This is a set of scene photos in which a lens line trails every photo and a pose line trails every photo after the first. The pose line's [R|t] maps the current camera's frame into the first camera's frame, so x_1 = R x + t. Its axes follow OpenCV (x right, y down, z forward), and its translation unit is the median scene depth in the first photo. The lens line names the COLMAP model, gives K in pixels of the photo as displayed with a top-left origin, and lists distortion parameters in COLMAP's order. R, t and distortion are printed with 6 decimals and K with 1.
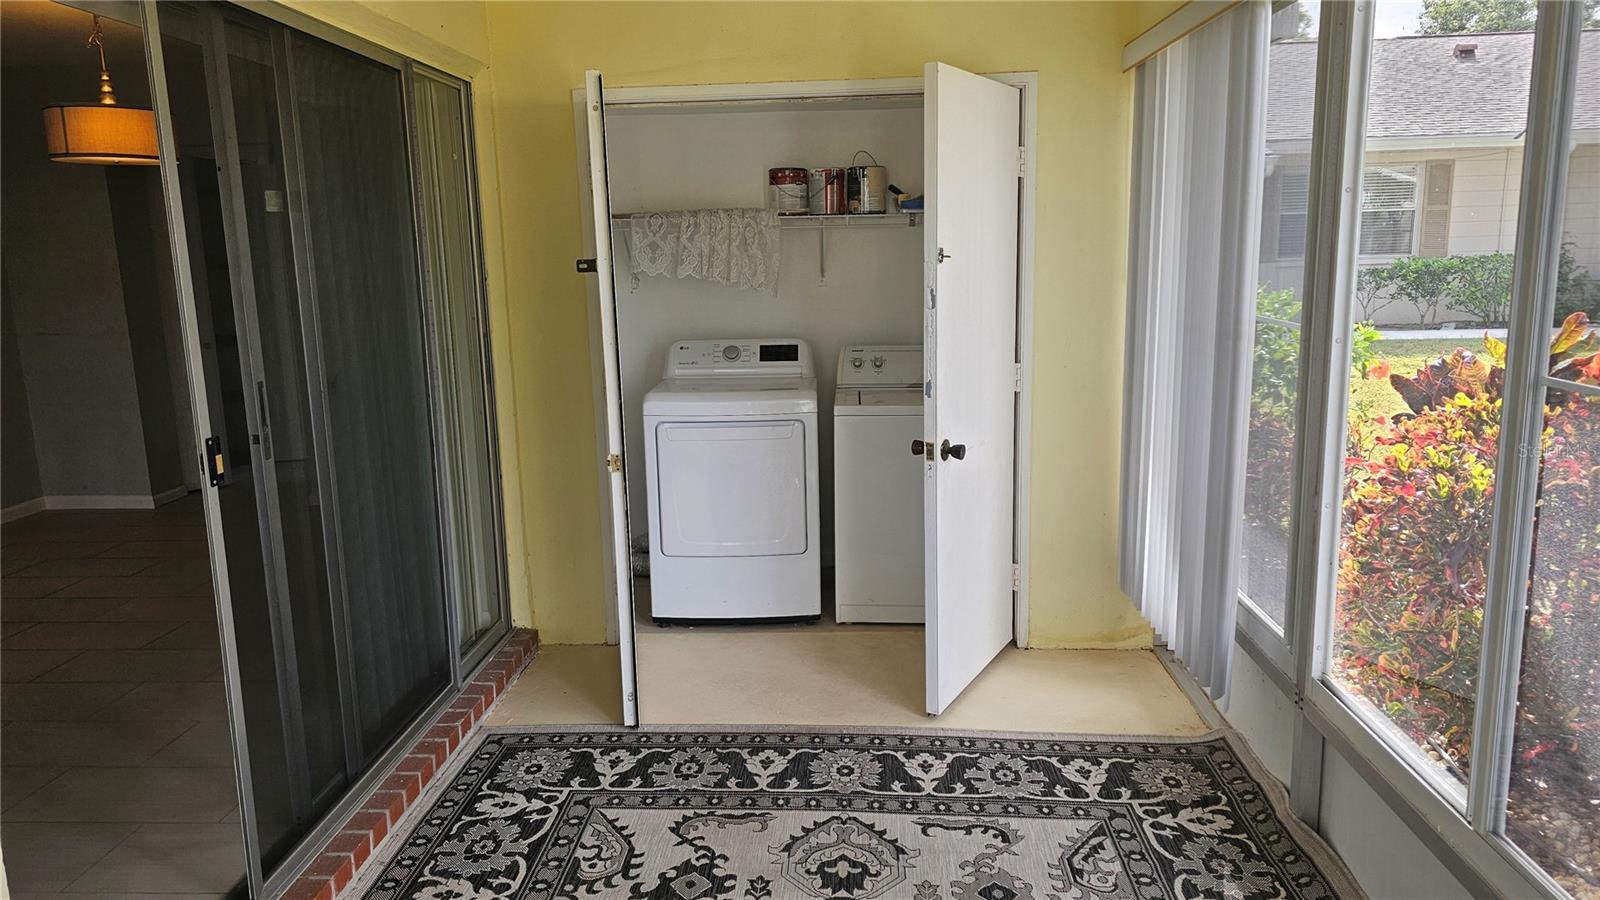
lens RADIAL K [[1108.2, 0, 801.4], [0, 1108.2, 444.8], [0, 0, 1]] dist [0.061432, -0.052751]
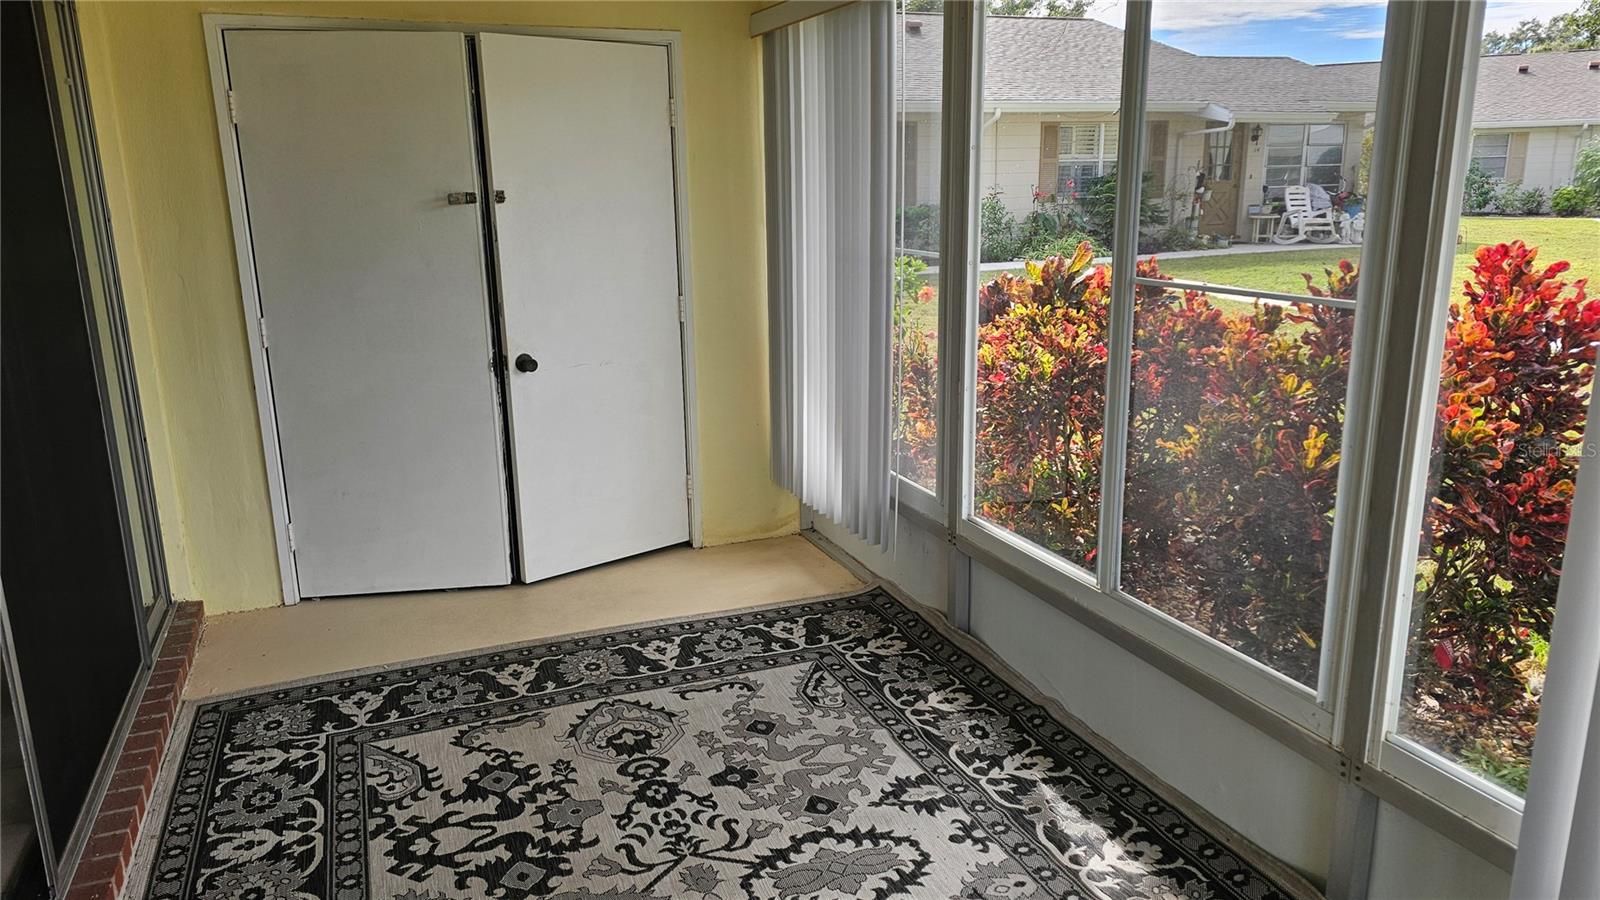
lens RADIAL K [[1108.2, 0, 798.5], [0, 1108.2, 450.5], [0, 0, 1]] dist [0.061432, -0.052751]
pose [[0.899247, -0.096585, 0.426644, -0.238244], [0.075718, 0.994966, 0.065652, 0.021464], [-0.430837, -0.026732, 0.902034, -0.088871]]
